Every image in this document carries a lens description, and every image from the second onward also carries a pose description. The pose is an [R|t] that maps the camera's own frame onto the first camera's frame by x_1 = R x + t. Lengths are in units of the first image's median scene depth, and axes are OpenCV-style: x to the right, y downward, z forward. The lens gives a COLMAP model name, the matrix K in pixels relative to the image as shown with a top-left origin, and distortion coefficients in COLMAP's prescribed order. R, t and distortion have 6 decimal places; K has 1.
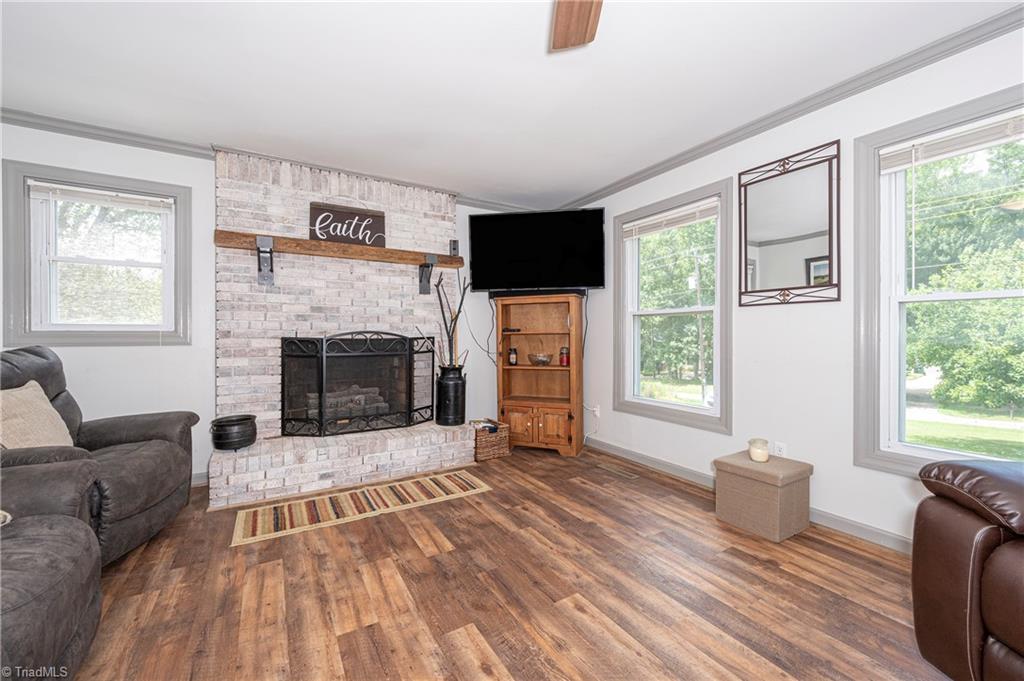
lens RADIAL K [[408.2, 0, 506.4], [0, 408.2, 335.9], [0, 0, 1]] dist [-0.002290, -0.000236]
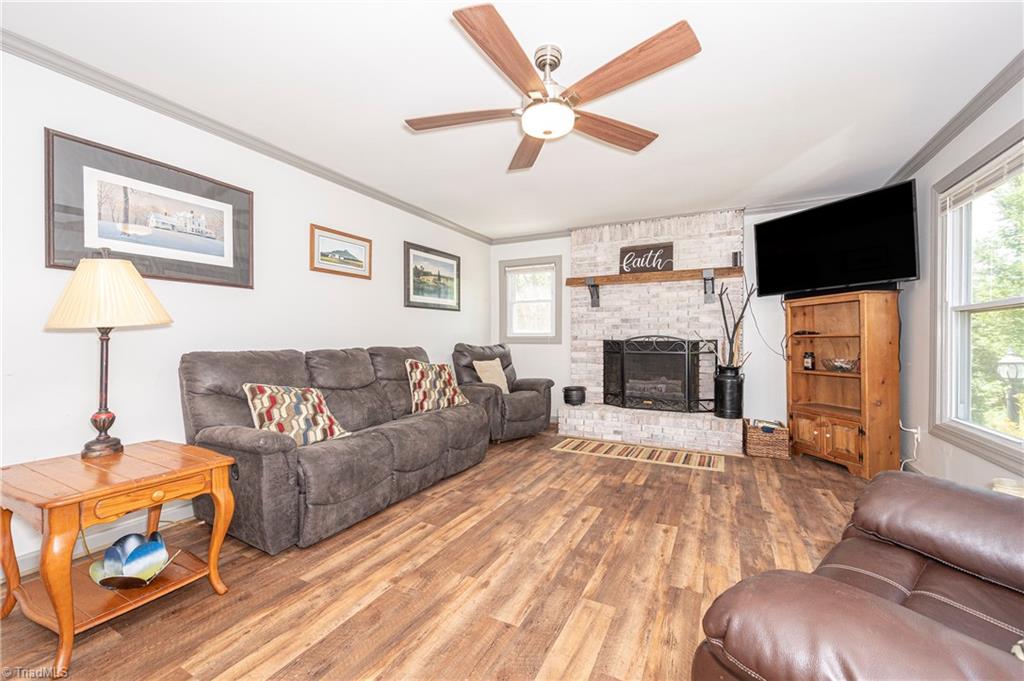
lens RADIAL K [[405.7, 0, 518.2], [0, 405.7, 342.7], [0, 0, 1]] dist [-0.000803, 0.000097]
pose [[0.534737, 0.007570, -0.844985, 0.598823], [-0.000547, 0.999963, 0.008613, 0.001192], [0.845018, -0.004143, 0.534721, -0.101560]]
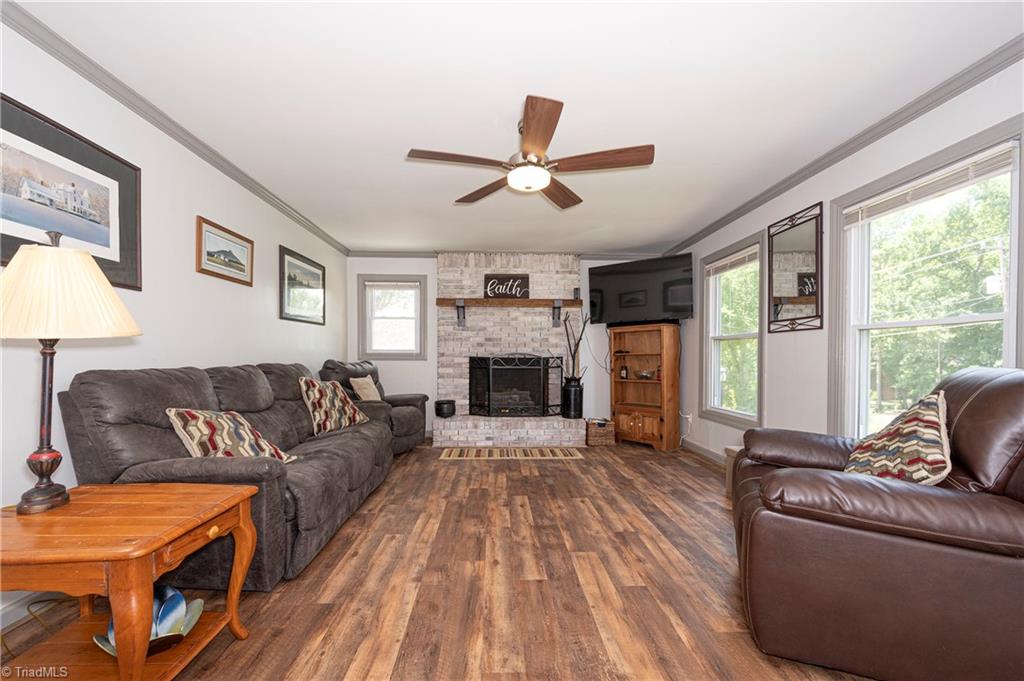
lens RADIAL K [[413.1, 0, 501.2], [0, 413.1, 361.4], [0, 0, 1]] dist [0.001550, 0.000057]
pose [[0.870757, 0.008807, -0.491635, 0.427651], [-0.003598, 0.999927, 0.011540, 0.003070], [0.491701, -0.008280, 0.870725, -0.452165]]
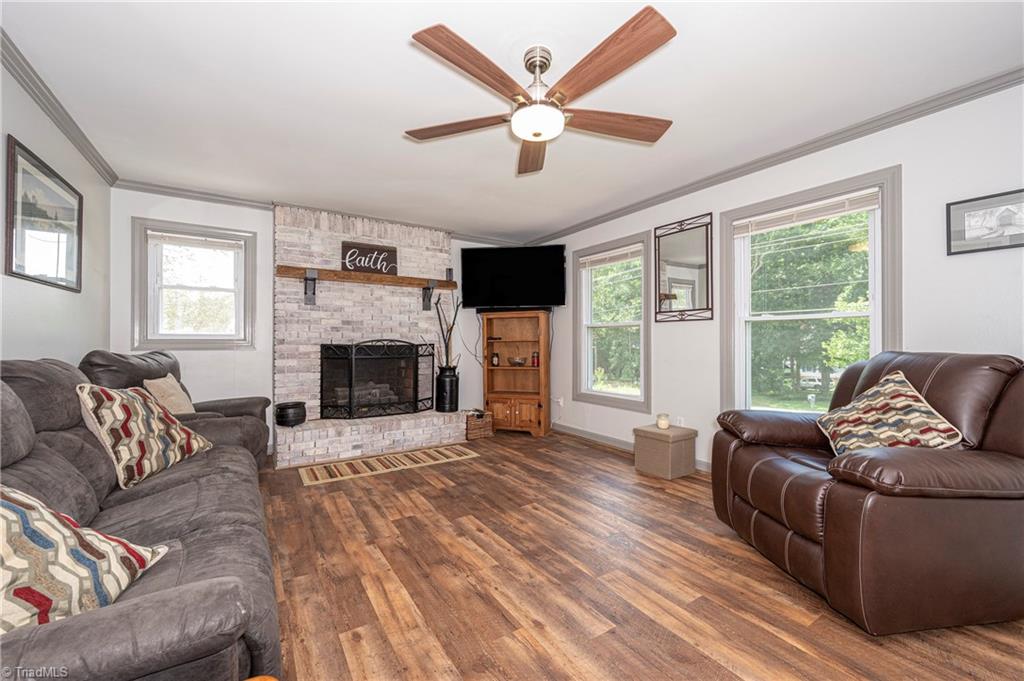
lens RADIAL K [[409.5, 0, 500.4], [0, 409.5, 339.8], [0, 0, 1]] dist [-0.001359, 0.000160]
pose [[0.999645, 0.000532, 0.026647, -0.003627], [-0.000331, 0.999971, -0.007549, -0.000360], [-0.026651, 0.007537, 0.999616, -0.358176]]
